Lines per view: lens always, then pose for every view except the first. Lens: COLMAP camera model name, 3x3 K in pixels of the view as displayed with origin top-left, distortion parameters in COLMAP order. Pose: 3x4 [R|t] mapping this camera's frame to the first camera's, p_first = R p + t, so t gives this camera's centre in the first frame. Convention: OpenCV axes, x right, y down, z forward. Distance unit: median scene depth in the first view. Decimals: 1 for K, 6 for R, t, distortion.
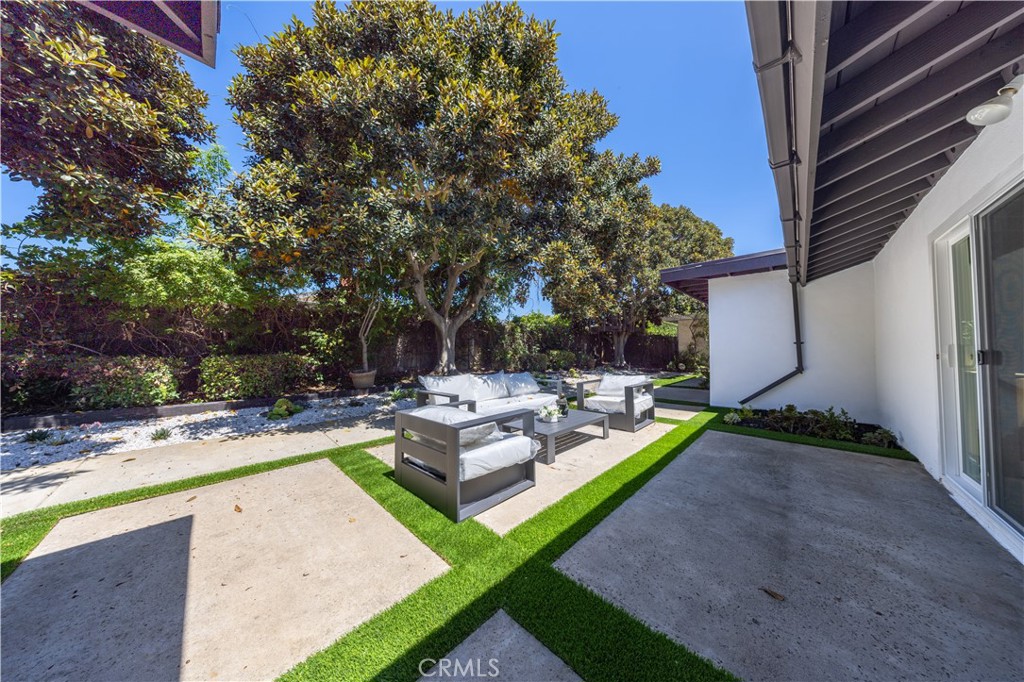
lens RADIAL K [[300.2, 0, 516.4], [0, 300.2, 341.2], [0, 0, 1]] dist [-0.008182, -0.000030]
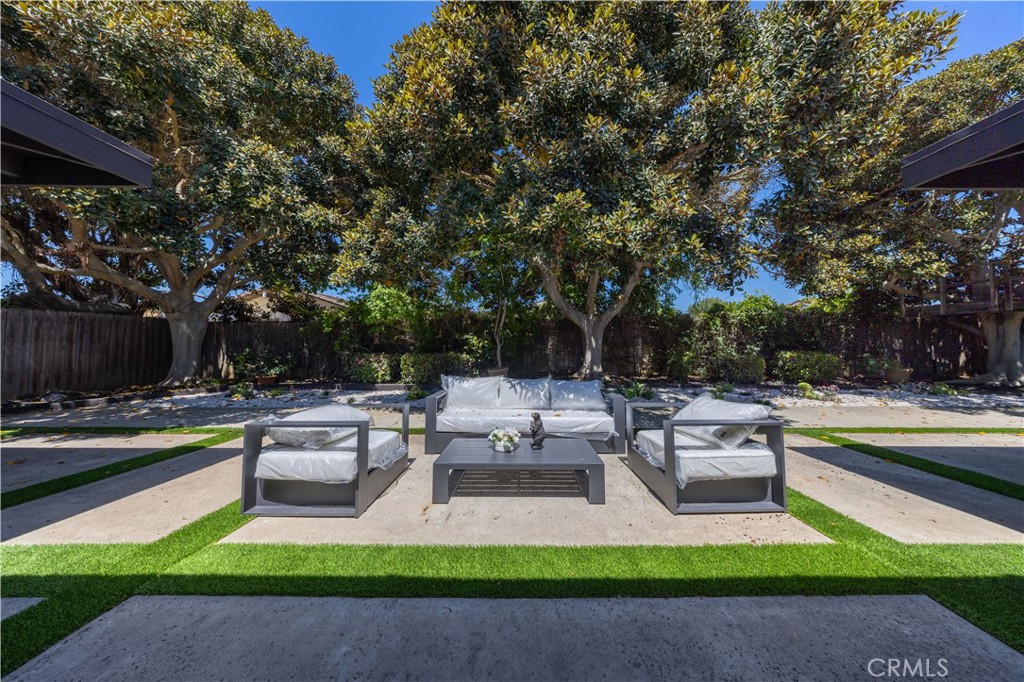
lens RADIAL K [[300.2, 0, 516.4], [0, 300.2, 341.2], [0, 0, 1]] dist [-0.008182, -0.000030]
pose [[0.690506, -0.018833, -0.723082, 0.352719], [0.018557, 0.999793, -0.008319, 0.008170], [0.723089, -0.007674, 0.690713, 0.282368]]
